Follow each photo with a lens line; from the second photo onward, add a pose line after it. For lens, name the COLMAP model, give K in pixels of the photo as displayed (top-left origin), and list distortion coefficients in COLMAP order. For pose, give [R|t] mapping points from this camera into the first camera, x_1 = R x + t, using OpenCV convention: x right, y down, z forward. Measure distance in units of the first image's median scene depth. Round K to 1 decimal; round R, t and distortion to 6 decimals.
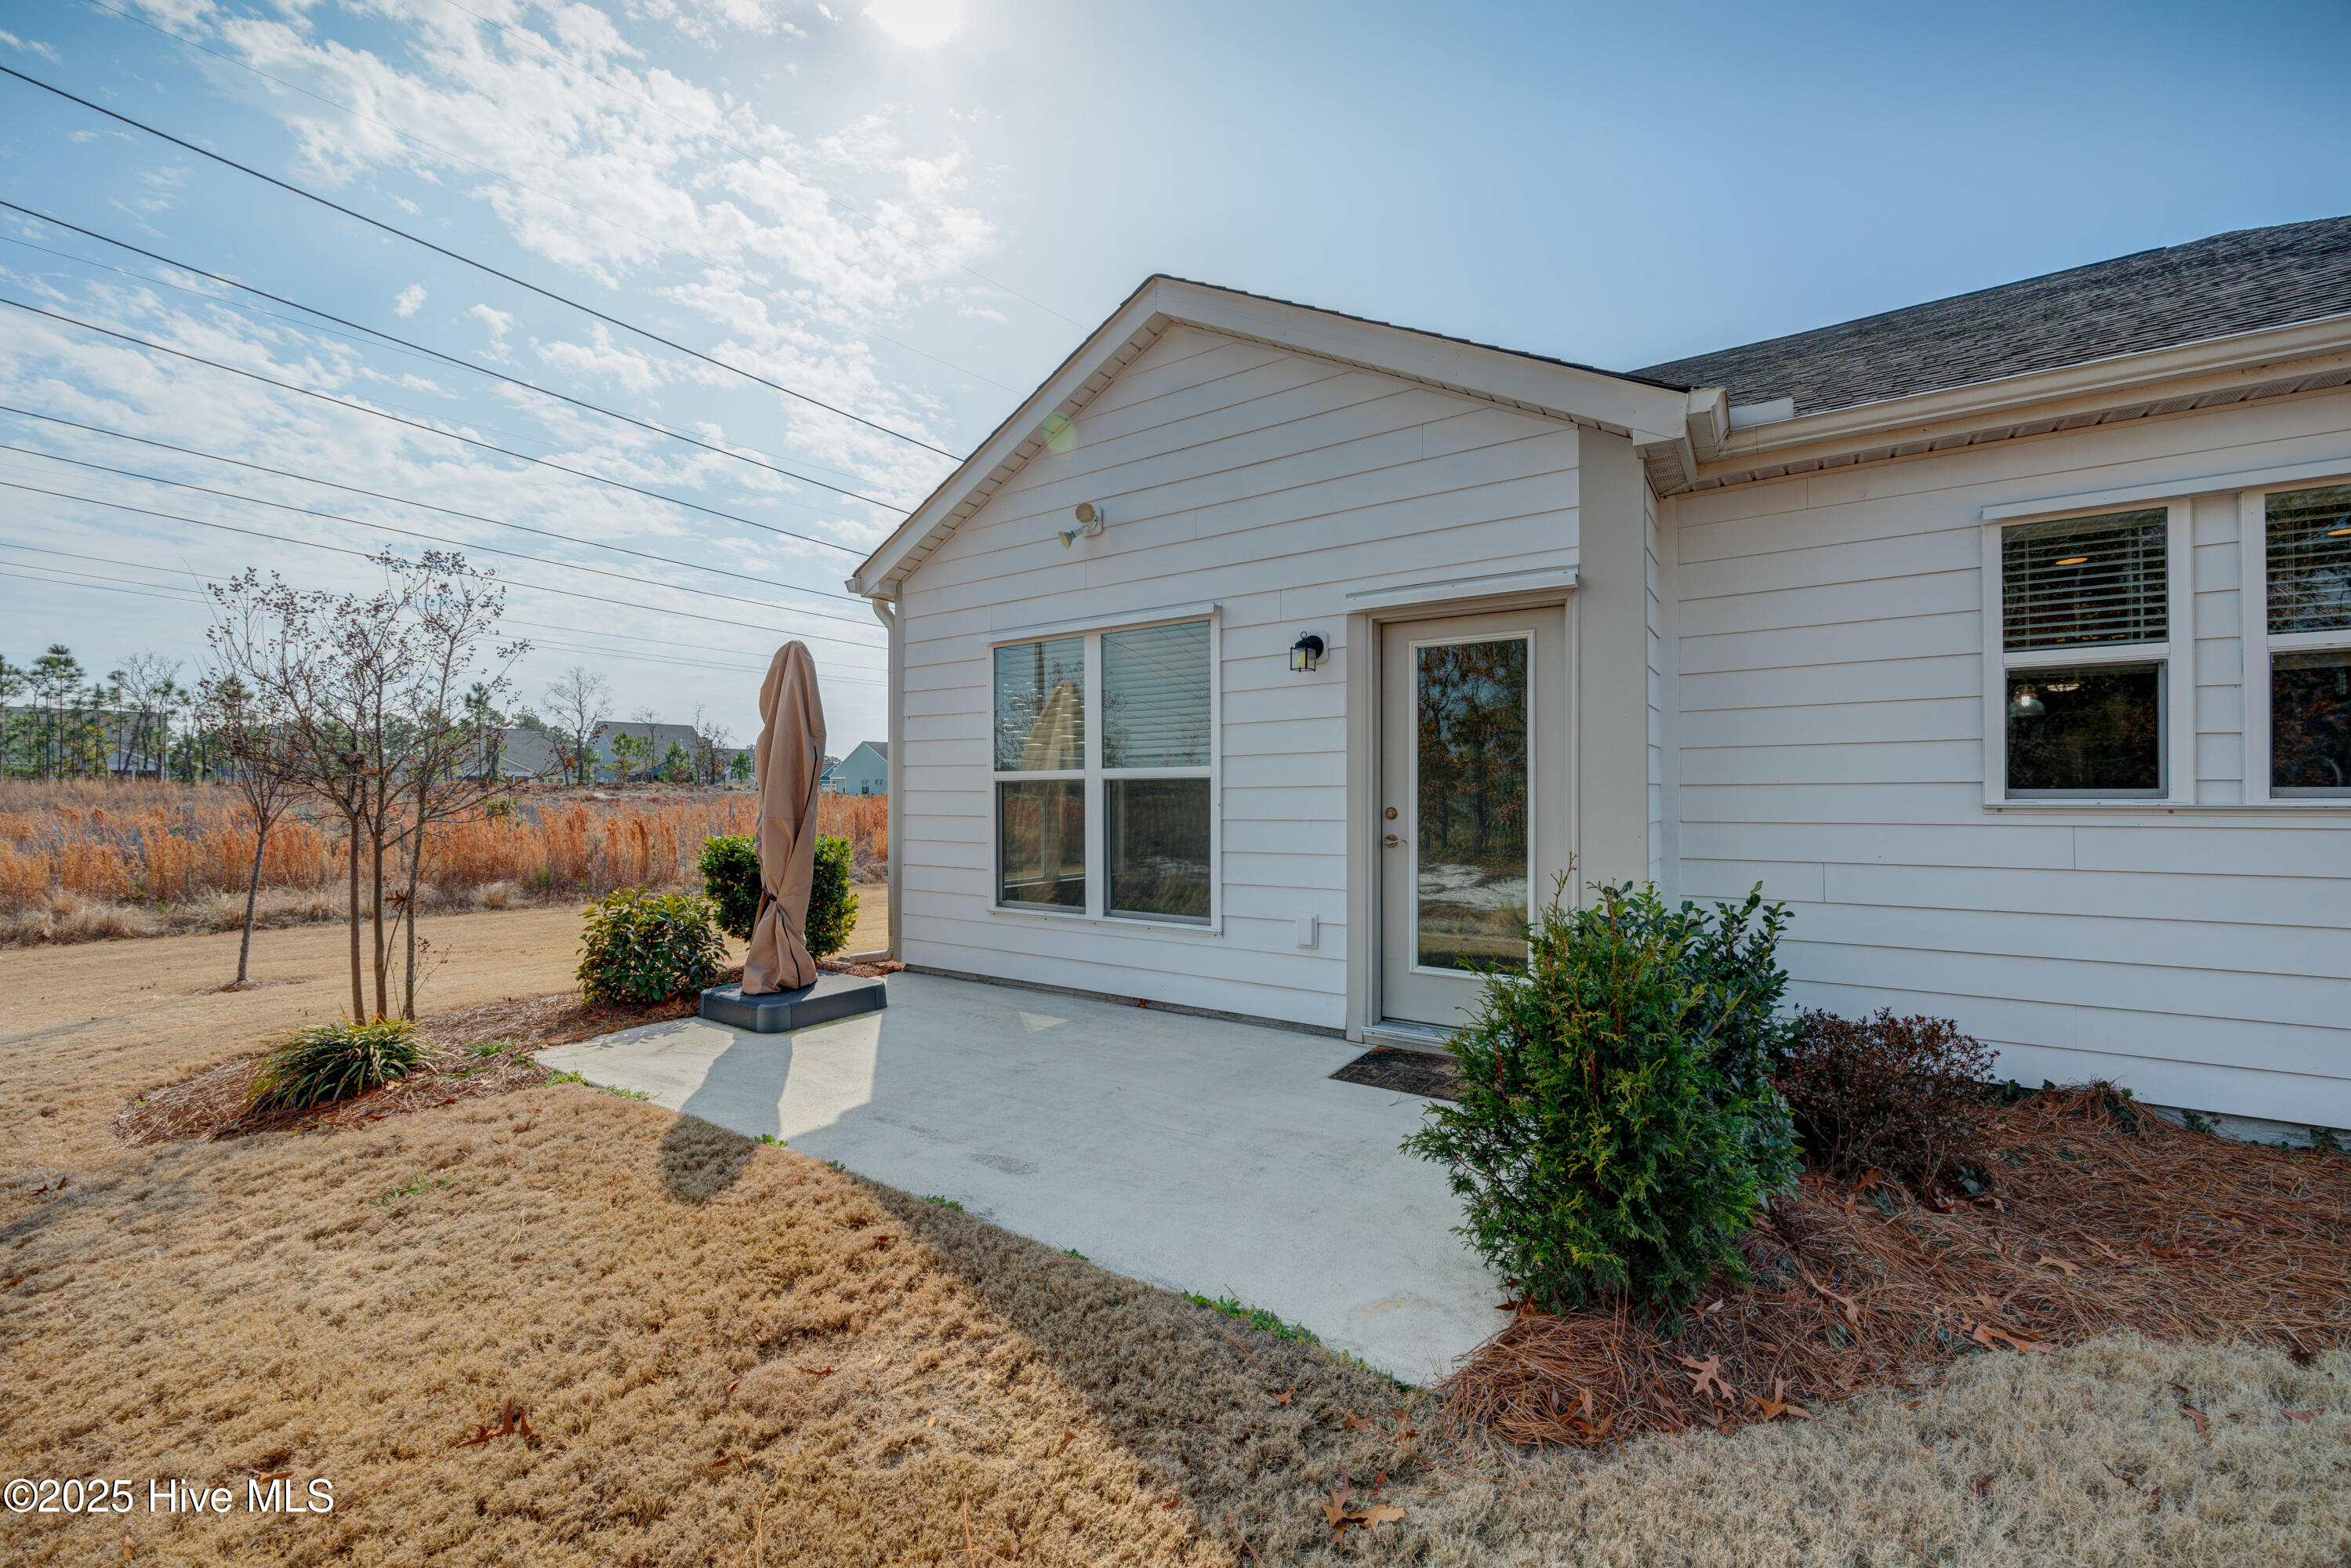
lens RADIAL K [[899.3, 0, 1174.0], [0, 899.3, 779.6], [0, 0, 1]] dist [0.000482, -0.000014]
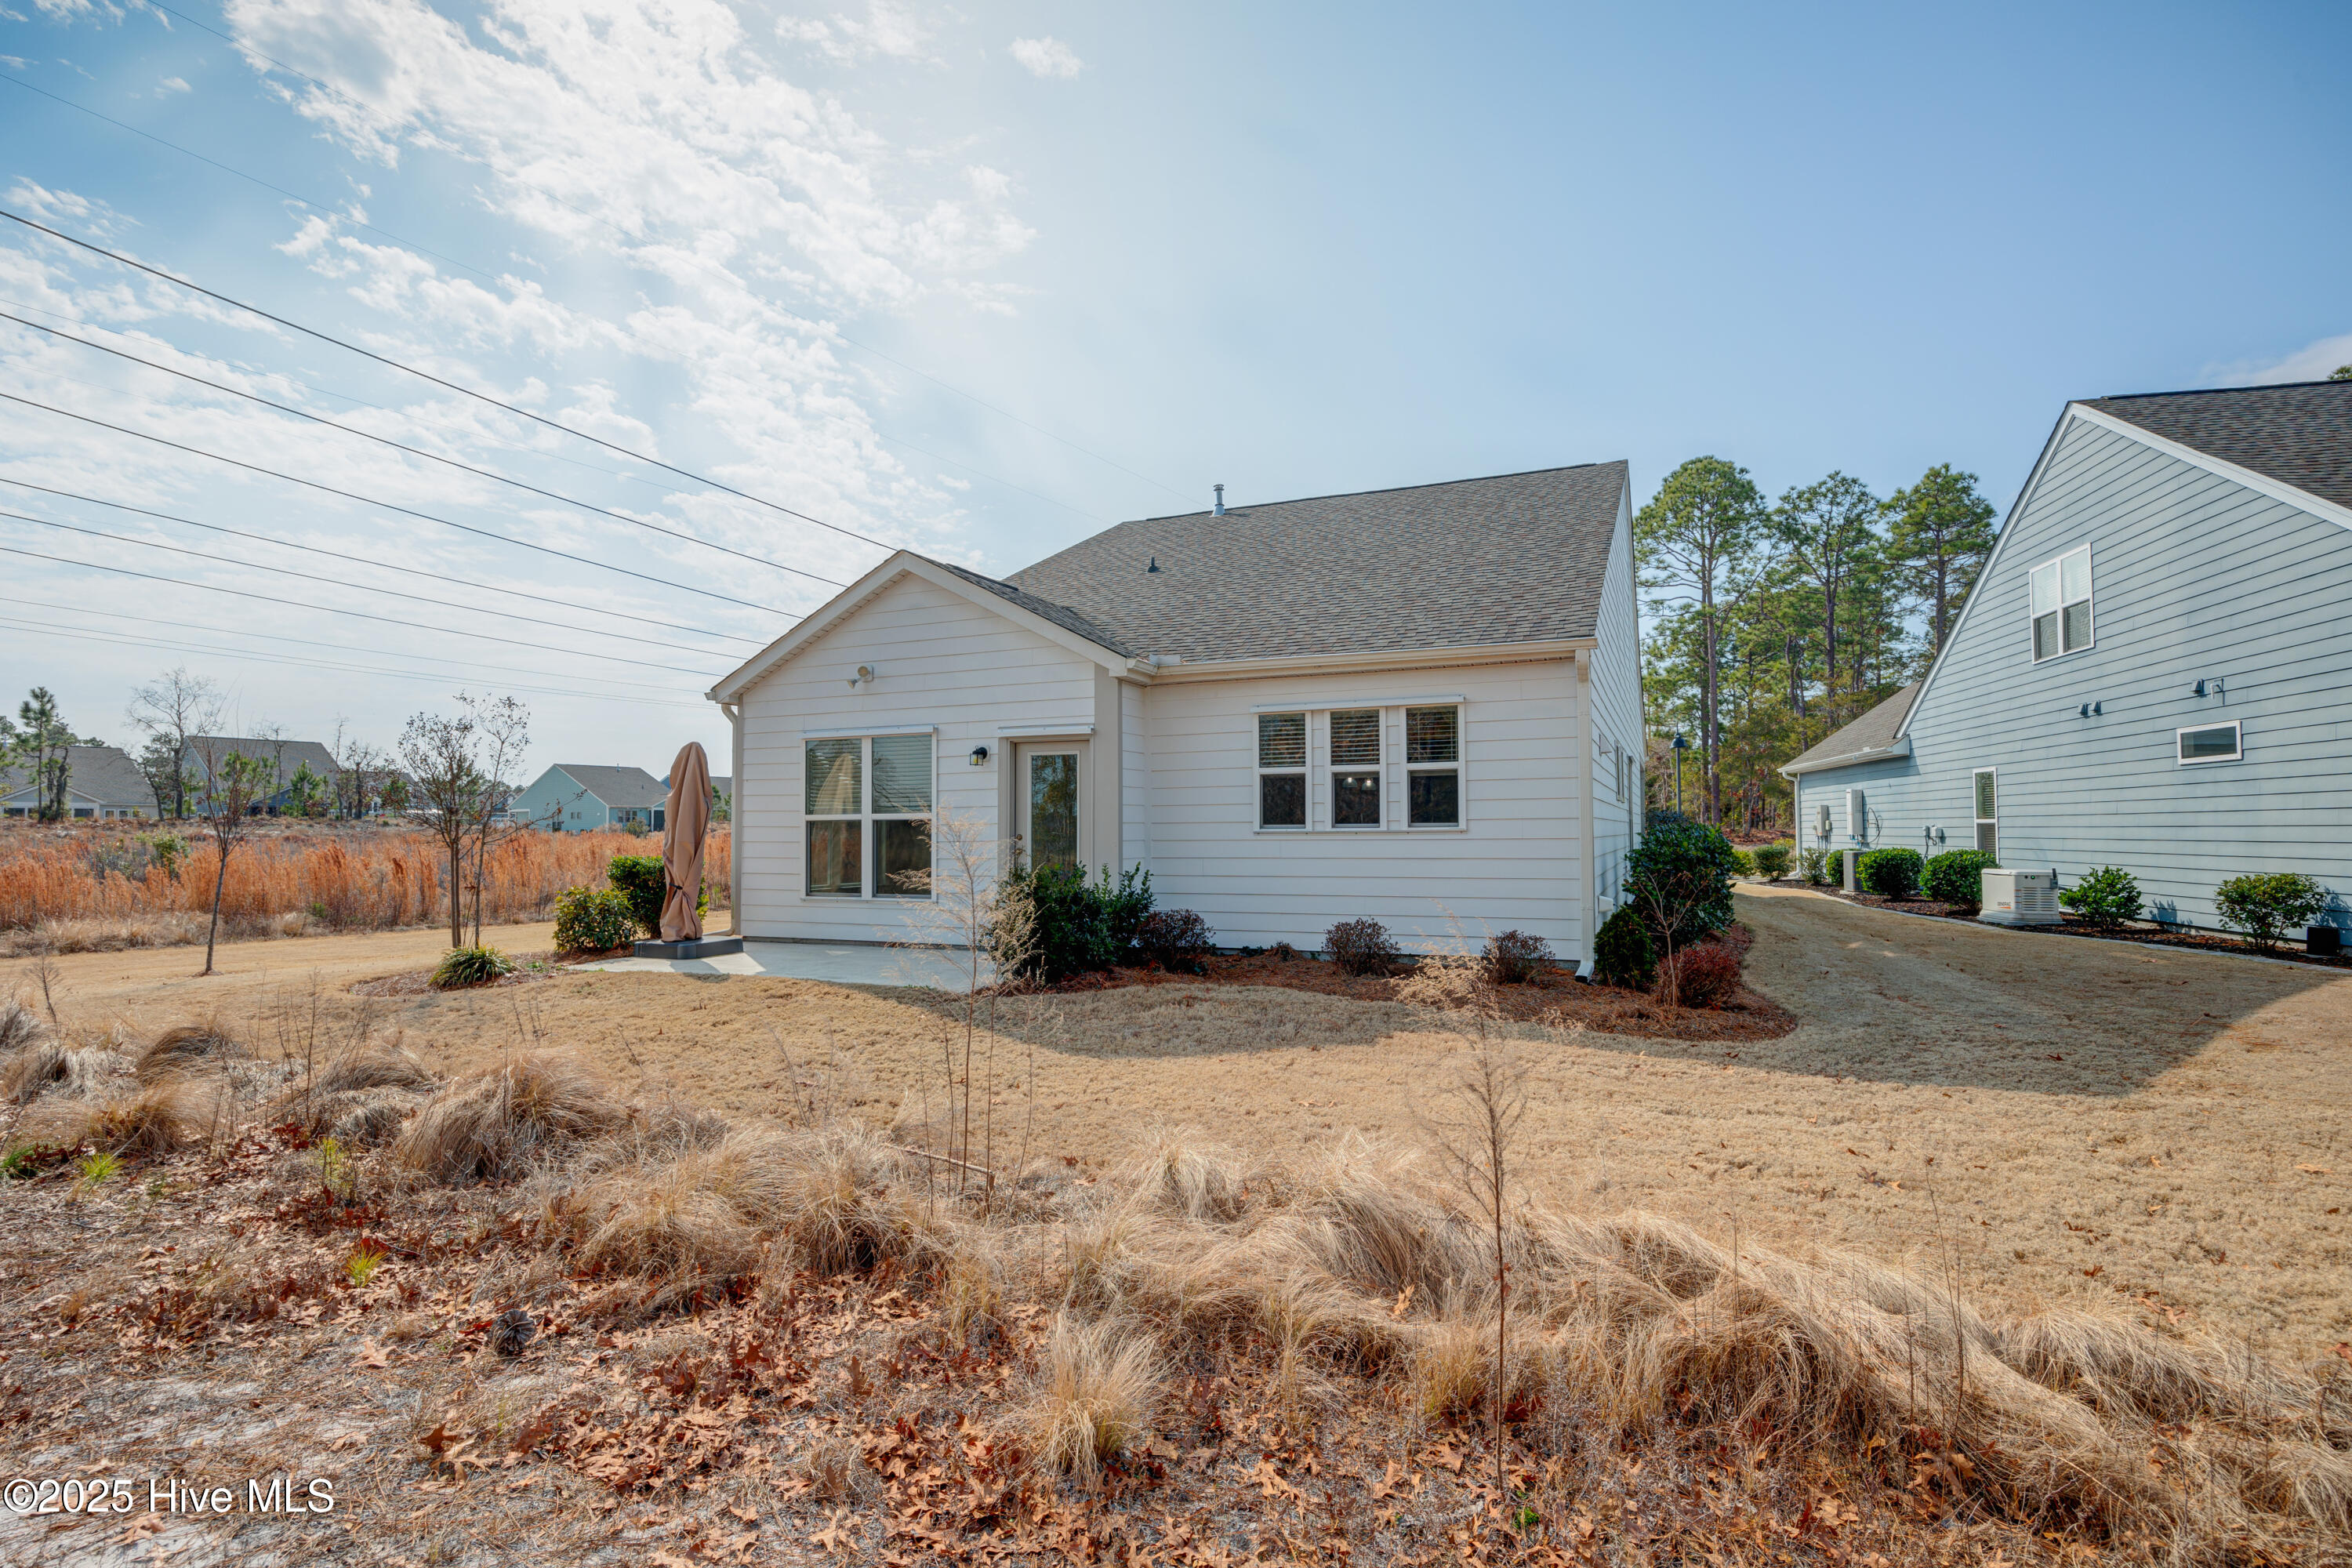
lens RADIAL K [[1232.7, 0, 1168.5], [0, 1232.7, 775.4], [0, 0, 1]] dist [0.003311, 0.000440]
pose [[0.987827, 0.003167, 0.155527, 0.119147], [0.001081, 0.999629, -0.027222, -0.021590], [-0.155556, 0.027058, 0.987456, -1.479247]]
